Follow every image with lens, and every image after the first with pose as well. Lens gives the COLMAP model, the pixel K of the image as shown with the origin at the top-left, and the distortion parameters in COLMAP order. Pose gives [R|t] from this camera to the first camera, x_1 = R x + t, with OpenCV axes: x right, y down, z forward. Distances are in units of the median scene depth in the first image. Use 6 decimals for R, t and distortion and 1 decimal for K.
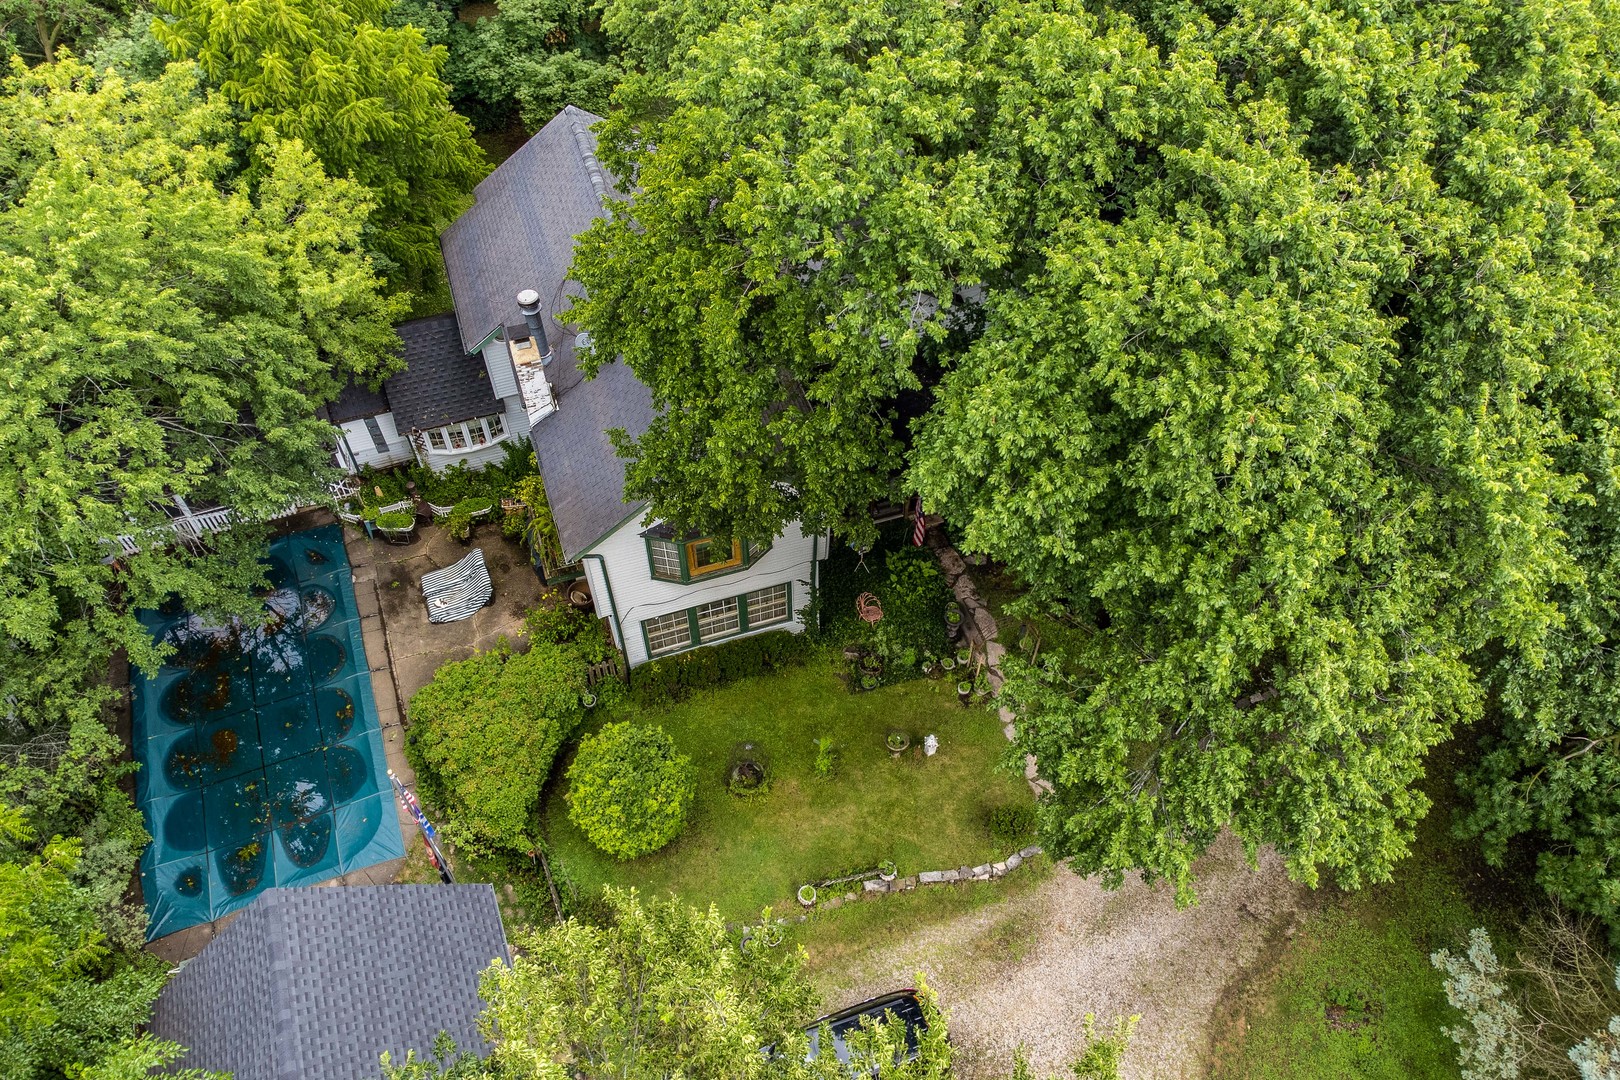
lens RADIAL K [[1197.8, 0, 813.0], [0, 1197.8, 556.6], [0, 0, 1]] dist [0.015145, -0.004732]
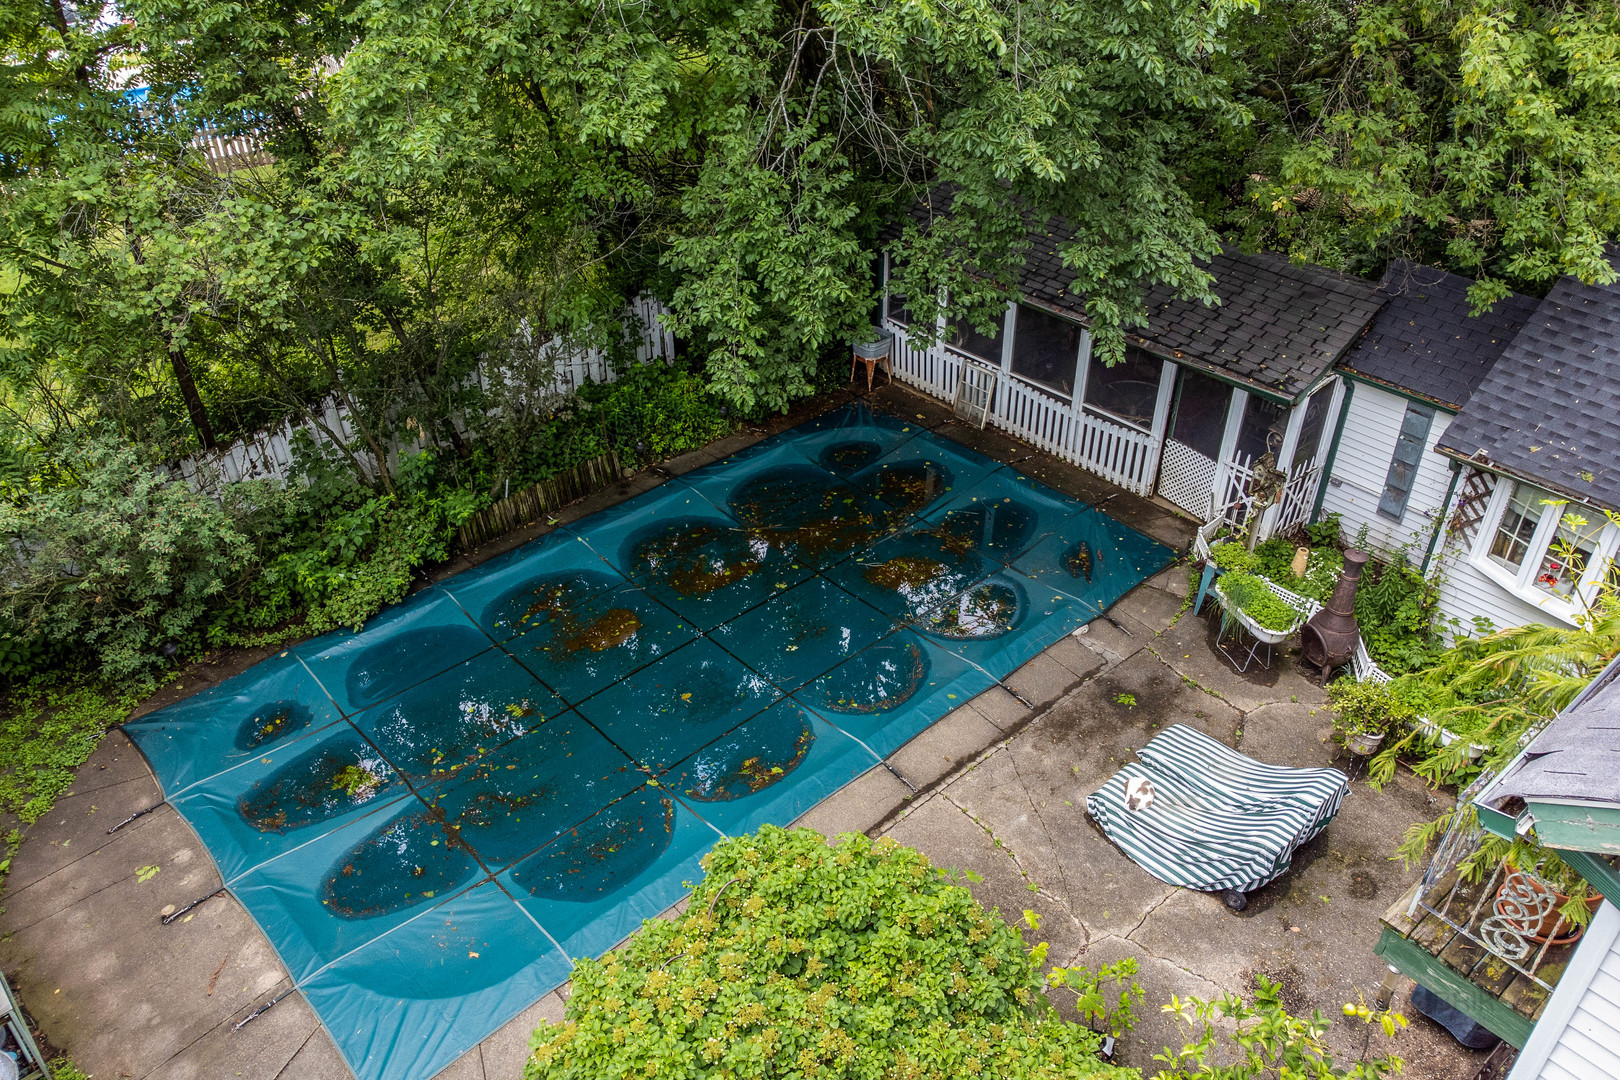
lens RADIAL K [[1197.8, 0, 813.0], [0, 1197.8, 556.6], [0, 0, 1]] dist [0.015145, -0.004732]
pose [[0.361768, 0.526261, -0.769528, -0.118541], [-0.734079, 0.669624, 0.112836, 0.024940], [0.574675, 0.524074, 0.628566, 0.732188]]
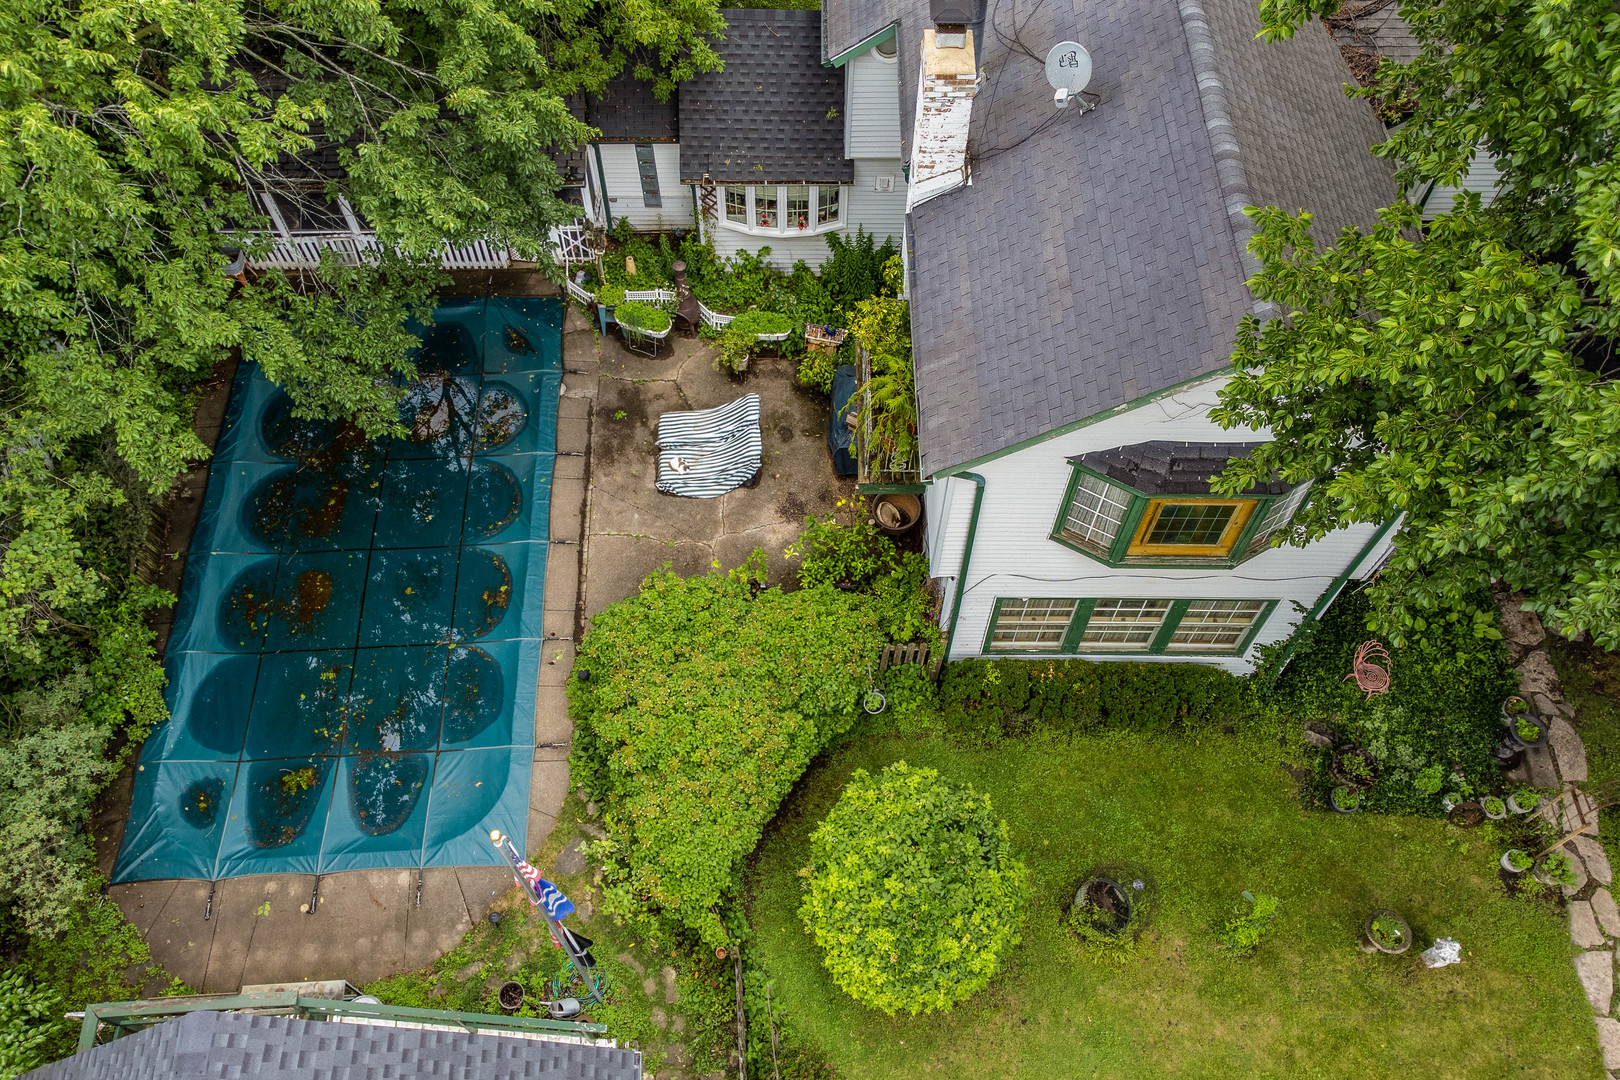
lens RADIAL K [[1235.4, 0, 805.1], [0, 1235.4, 582.2], [0, 0, 1]] dist [0.075687, -0.097820]
pose [[0.946065, 0.279733, -0.163434, -0.132440], [-0.257098, 0.955193, 0.146651, -0.015299], [0.197134, -0.096723, 0.975594, 0.398029]]
